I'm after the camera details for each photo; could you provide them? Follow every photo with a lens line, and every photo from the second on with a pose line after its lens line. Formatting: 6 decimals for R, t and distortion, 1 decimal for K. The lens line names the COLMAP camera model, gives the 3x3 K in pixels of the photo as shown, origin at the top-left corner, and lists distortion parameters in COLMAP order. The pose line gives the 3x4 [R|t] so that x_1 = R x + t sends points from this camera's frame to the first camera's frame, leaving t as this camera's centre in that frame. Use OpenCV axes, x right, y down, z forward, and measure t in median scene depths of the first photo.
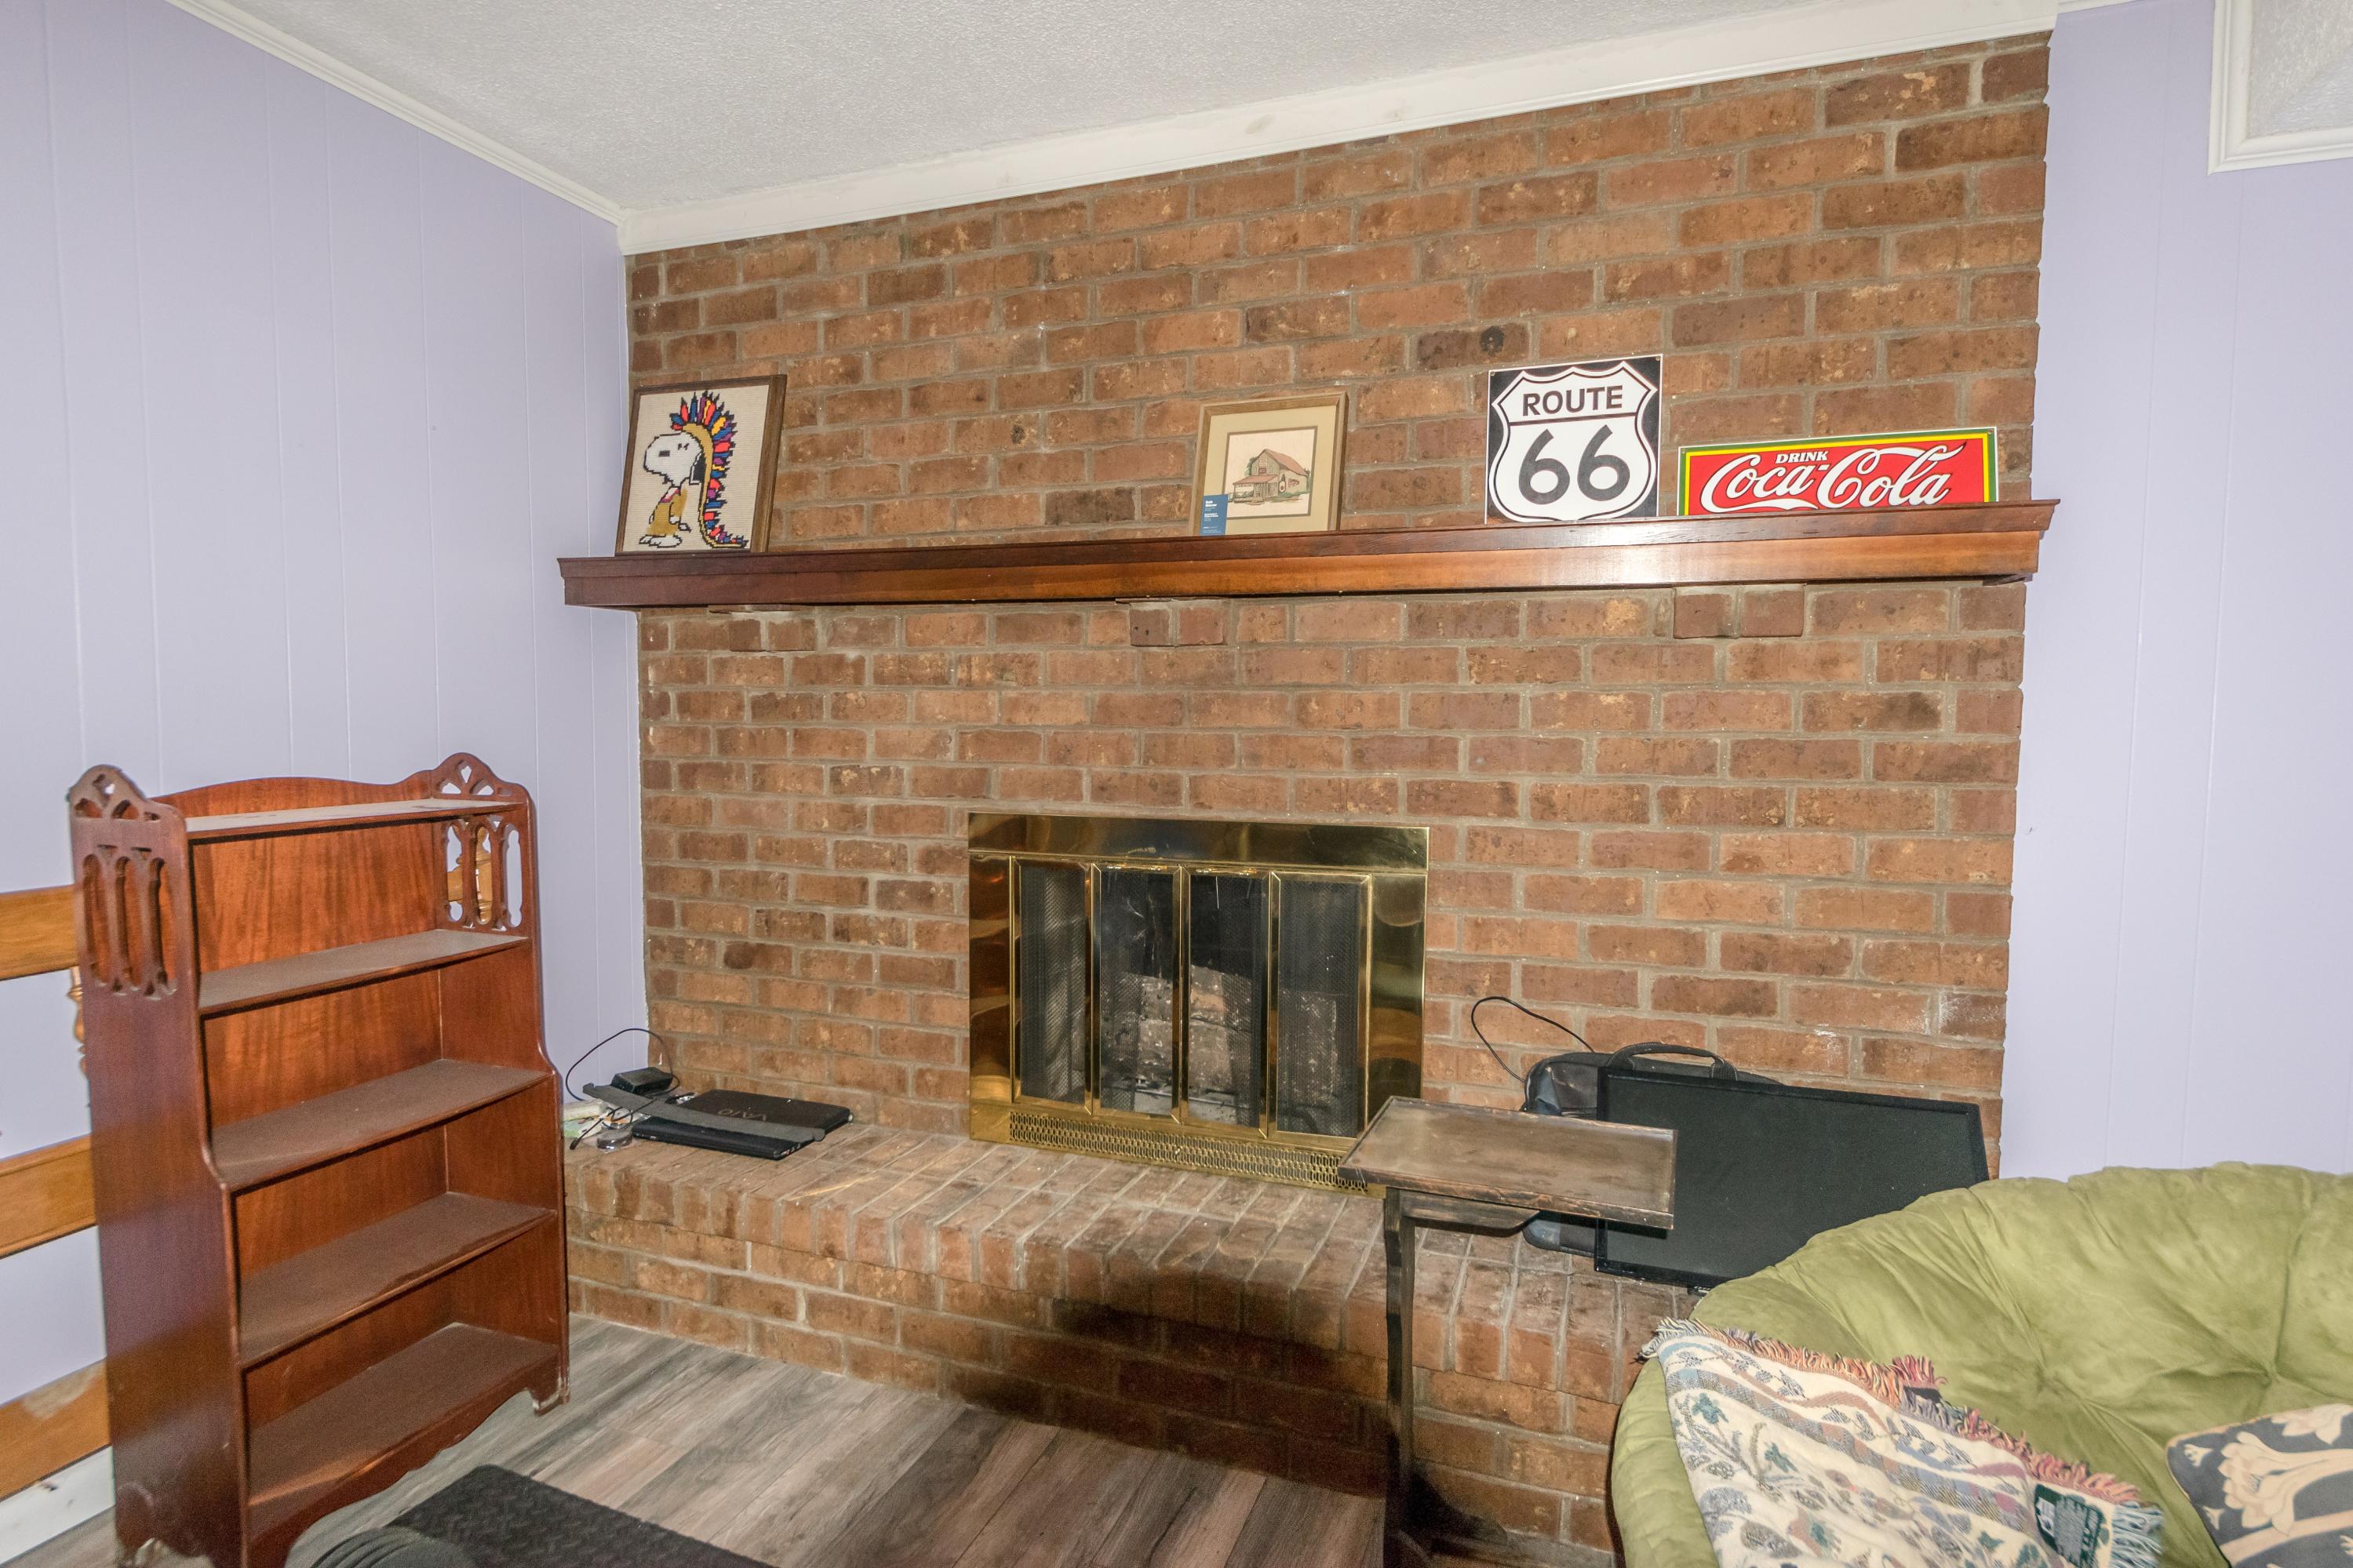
lens RADIAL K [[1179.9, 0, 1189.4], [0, 1179.9, 785.1], [0, 0, 1]] dist [-0.001347, 0.000750]
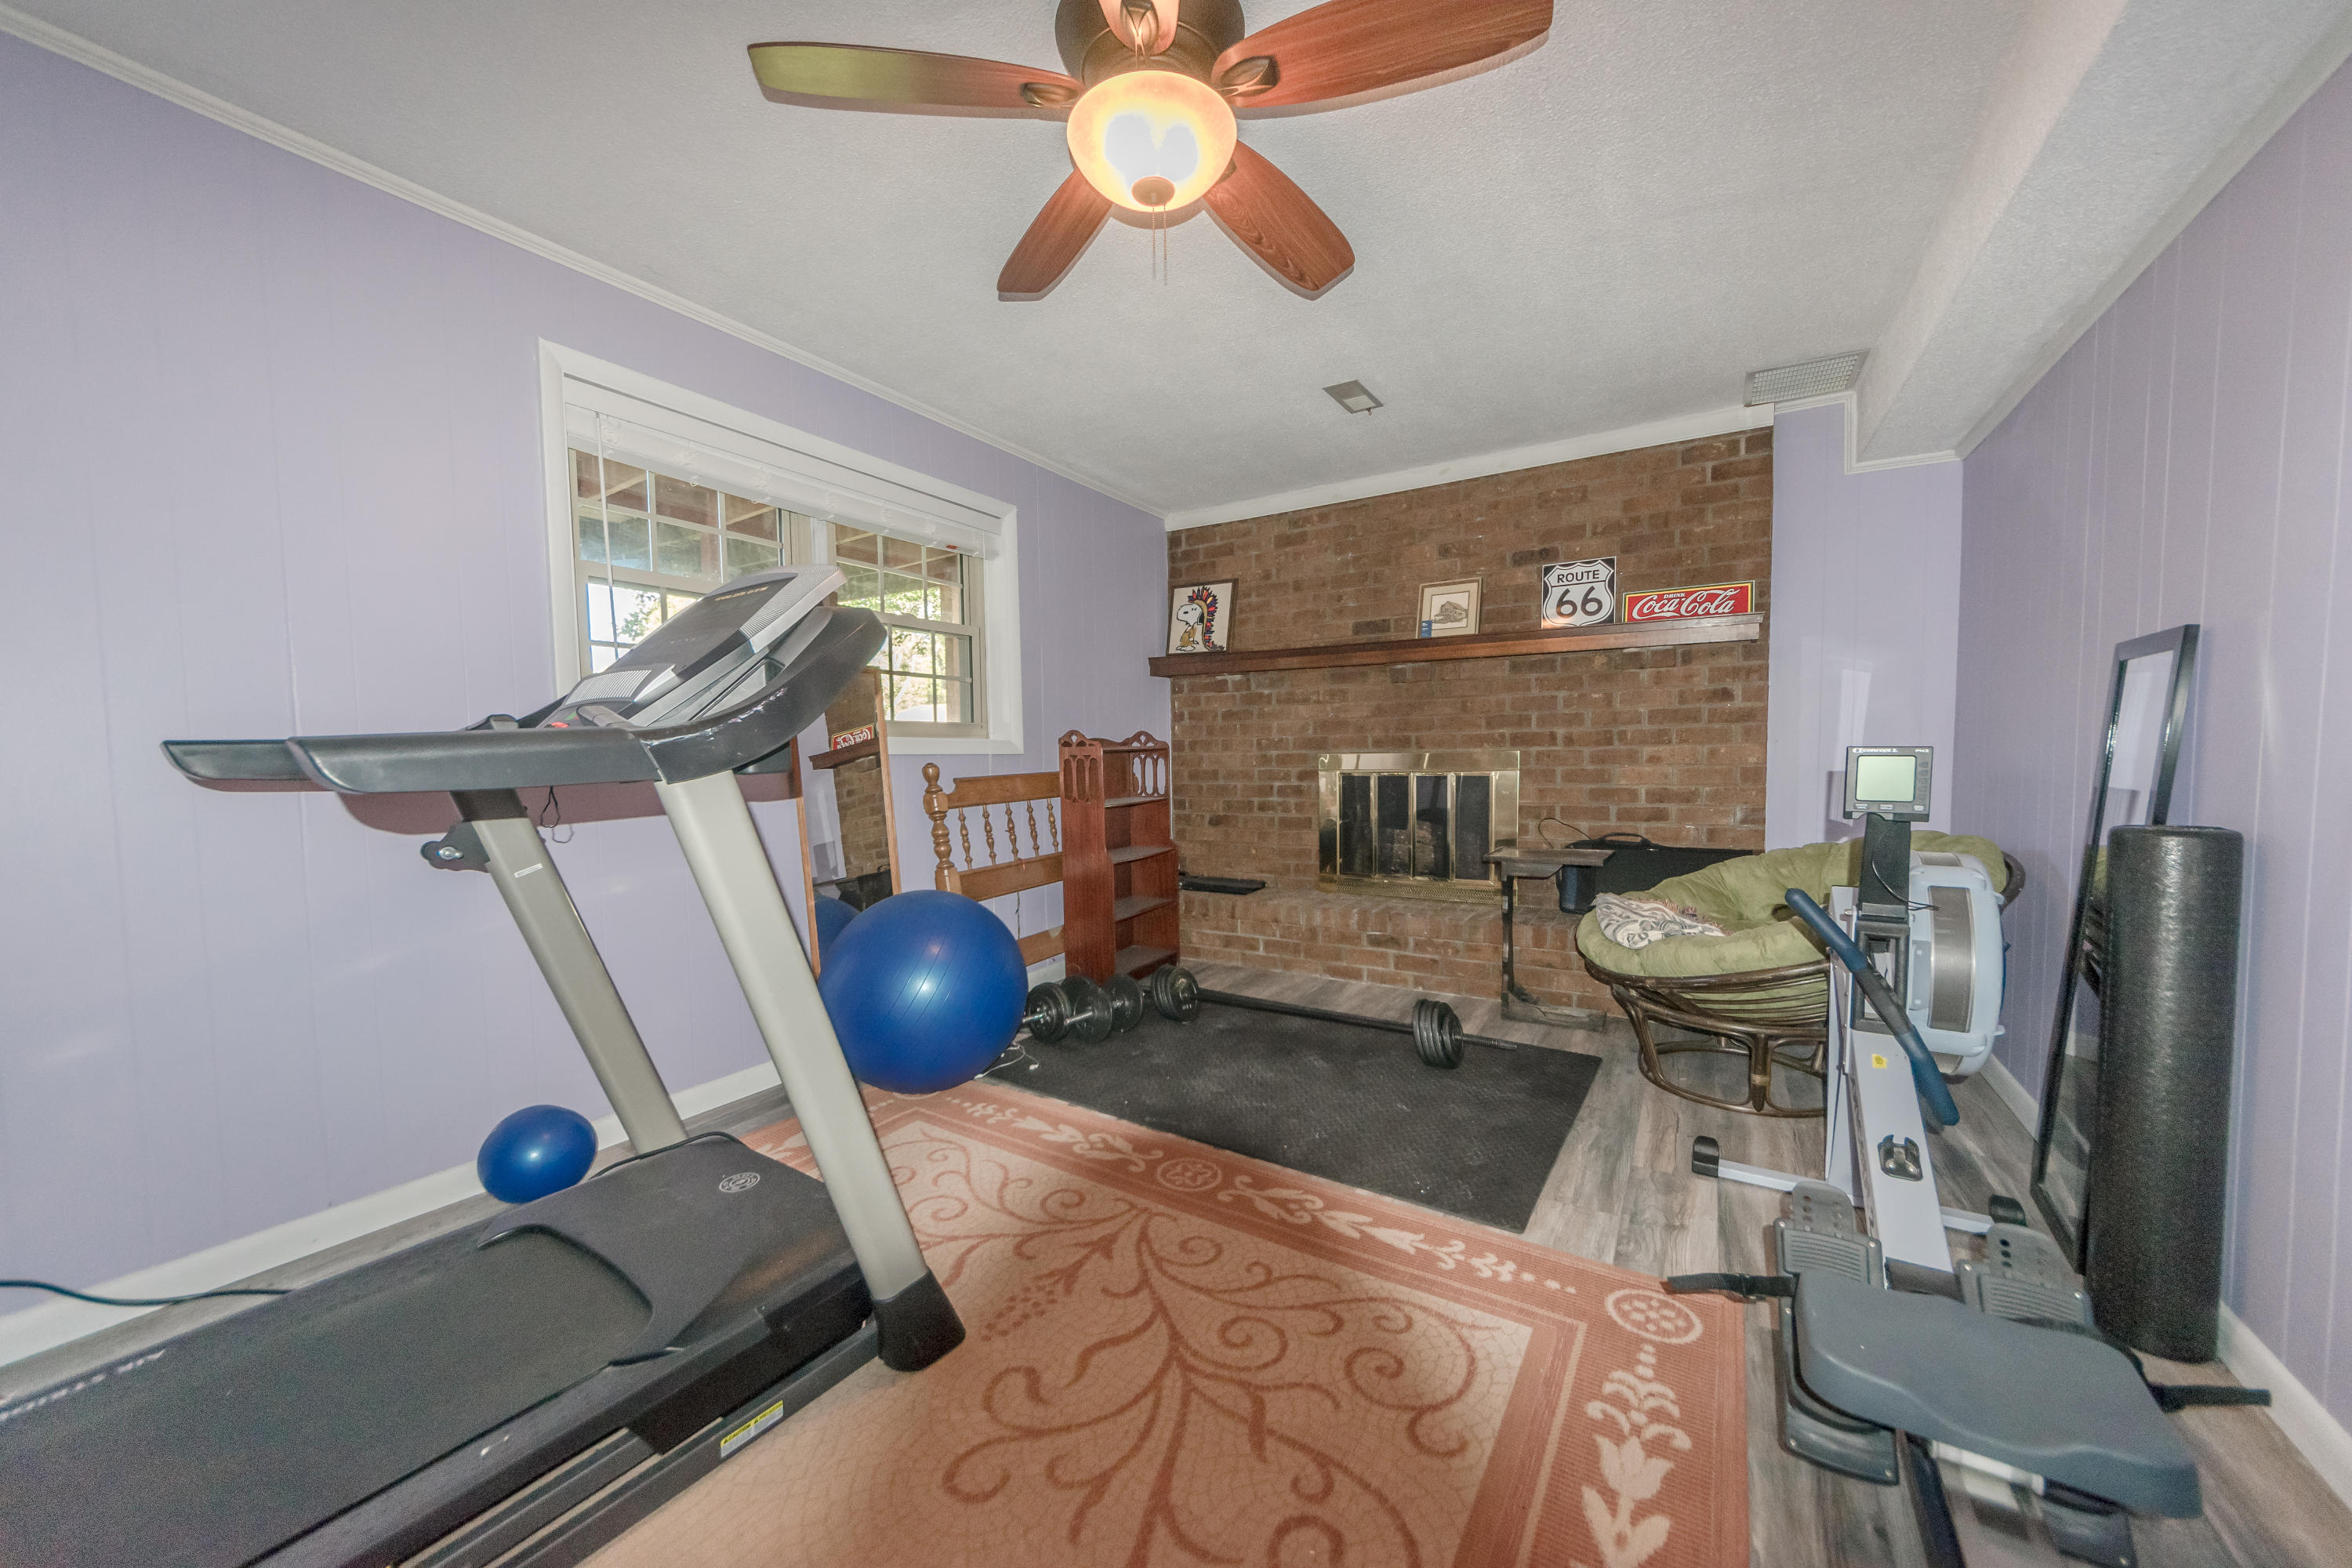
lens RADIAL K [[857.7, 0, 1165.2], [0, 857.7, 801.2], [0, 0, 1]] dist [0.005082, -0.000568]
pose [[0.977227, -0.010907, -0.211917, -0.143235], [0.011329, 0.999936, 0.000781, 0.132615], [0.211894, -0.003165, 0.977287, -0.923532]]
